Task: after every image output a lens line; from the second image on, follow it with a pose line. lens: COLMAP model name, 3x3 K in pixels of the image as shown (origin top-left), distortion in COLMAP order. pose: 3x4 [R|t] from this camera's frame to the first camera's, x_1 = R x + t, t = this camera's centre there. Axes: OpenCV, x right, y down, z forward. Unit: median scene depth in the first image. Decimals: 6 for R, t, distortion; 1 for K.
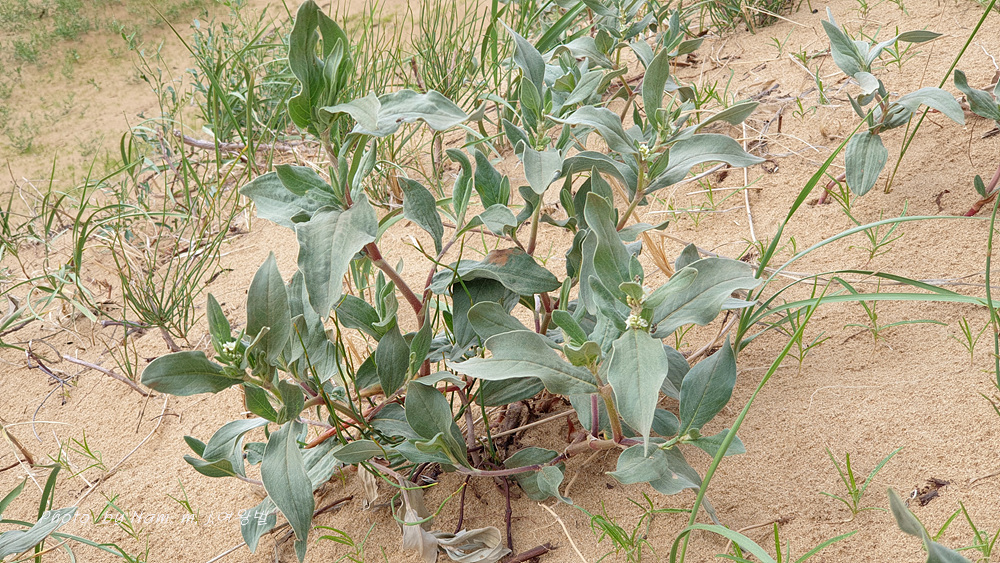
lens RADIAL K [[1161.4, 0, 500.0], [0, 1161.4, 281.5], [0, 0, 1]] dist [0.003323, 0.004237]
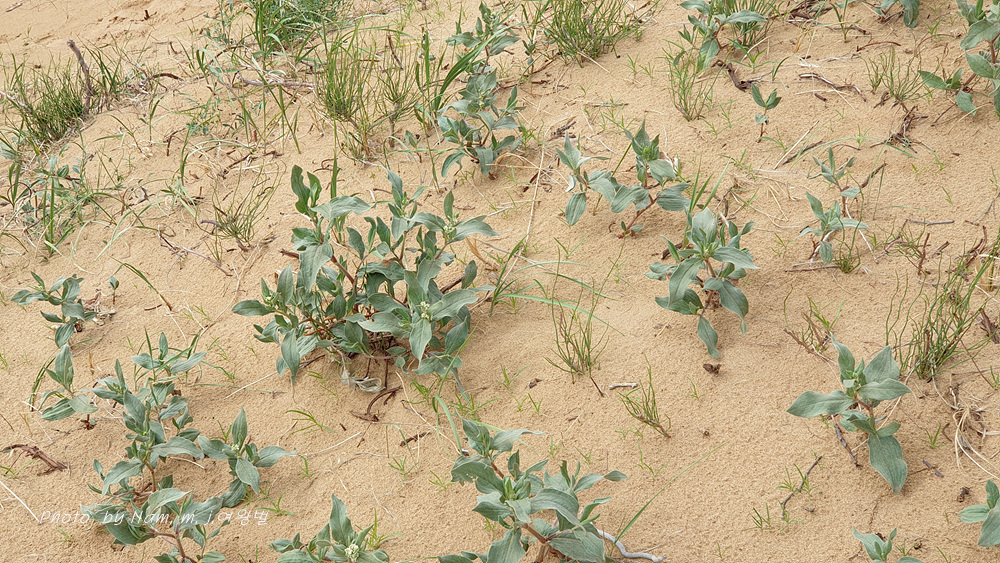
lens RADIAL K [[1161.4, 0, 500.0], [0, 1161.4, 281.5], [0, 0, 1]] dist [0.003323, 0.004237]
pose [[0.998042, 0.053176, -0.032943, 0.300959], [-0.043530, 0.968615, 0.244723, -0.559182], [0.044923, -0.242810, 0.969033, -1.224124]]
